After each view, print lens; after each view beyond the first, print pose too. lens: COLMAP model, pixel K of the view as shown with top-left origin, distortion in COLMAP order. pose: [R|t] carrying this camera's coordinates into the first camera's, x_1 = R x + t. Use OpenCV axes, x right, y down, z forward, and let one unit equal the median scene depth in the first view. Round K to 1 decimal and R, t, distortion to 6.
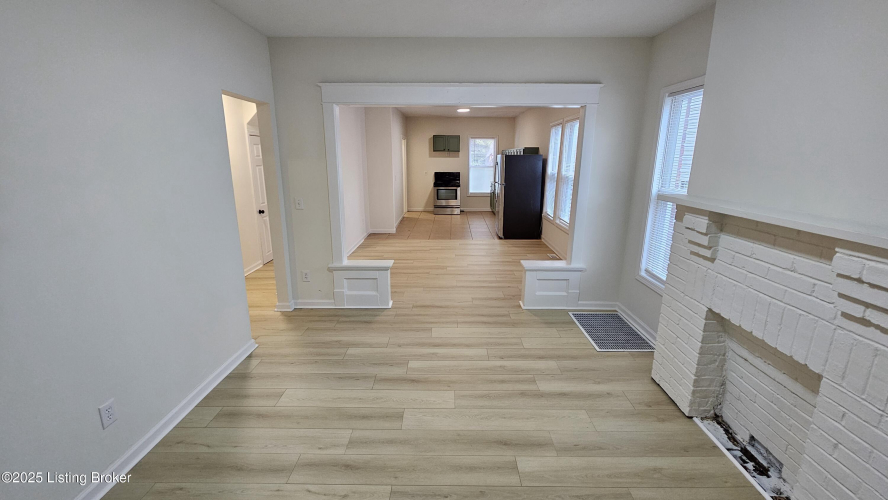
lens RADIAL K [[363.9, 0, 446.6], [0, 363.9, 244.3], [0, 0, 1]] dist [0.001767, 0.000634]
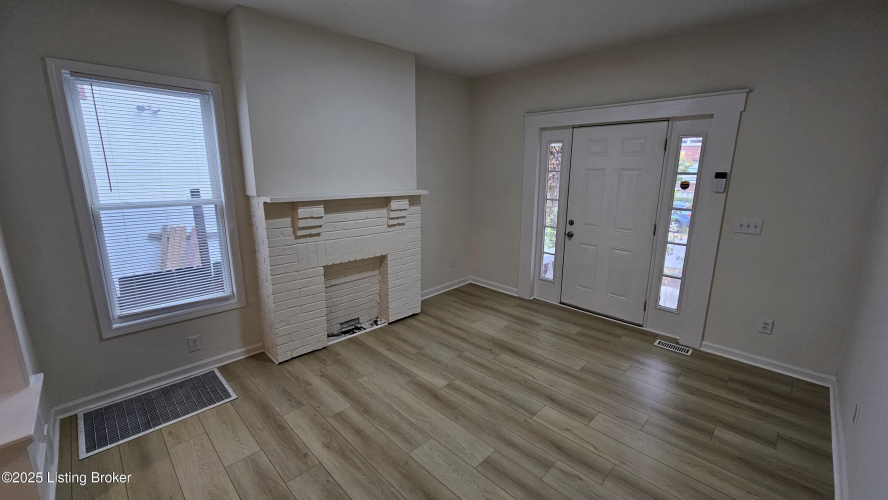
lens RADIAL K [[363.9, 0, 445.5], [0, 363.9, 244.7], [0, 0, 1]] dist [0.001767, 0.000634]
pose [[-0.712734, -0.157333, 0.683561, -0.362282], [0.153508, 0.915909, 0.370872, -0.217136], [-0.684430, 0.369265, -0.628648, 0.901213]]
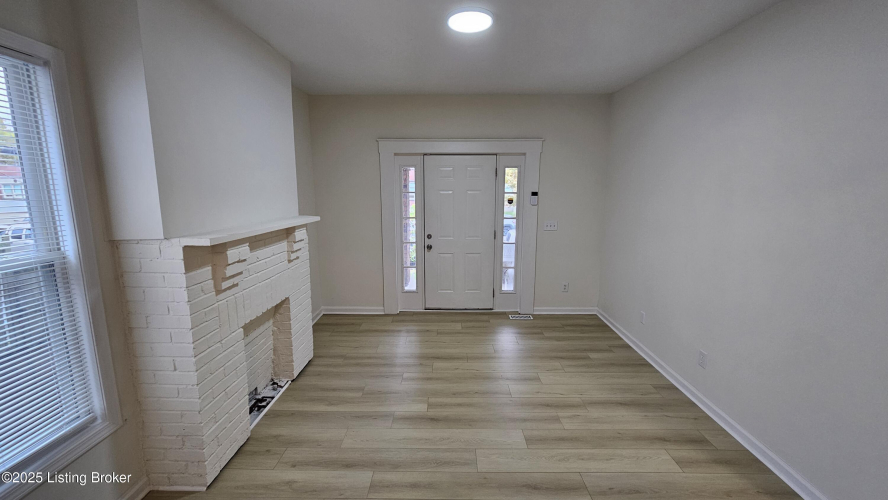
lens RADIAL K [[363.9, 0, 445.4], [0, 363.9, 243.9], [0, 0, 1]] dist [0.001767, 0.000634]
pose [[-0.999961, -0.008728, 0.001556, 0.068723], [-0.007479, 0.924724, 0.380566, -0.268822], [-0.004761, 0.380539, -0.924753, 1.100437]]
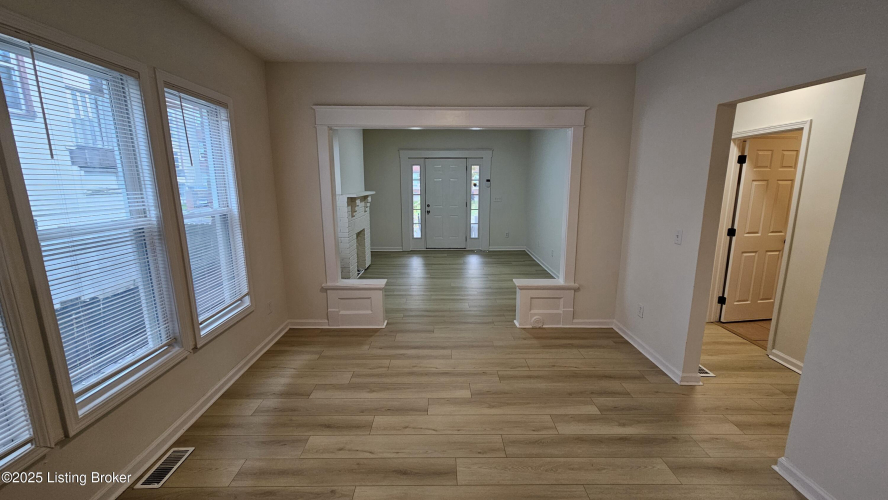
lens RADIAL K [[363.9, 0, 443.1], [0, 363.9, 245.6], [0, 0, 1]] dist [0.001767, 0.000634]
pose [[-0.999898, -0.003202, -0.013934, 0.068418], [-0.008595, 0.913412, 0.406946, -0.478963], [0.011424, 0.407024, -0.913346, 2.004923]]
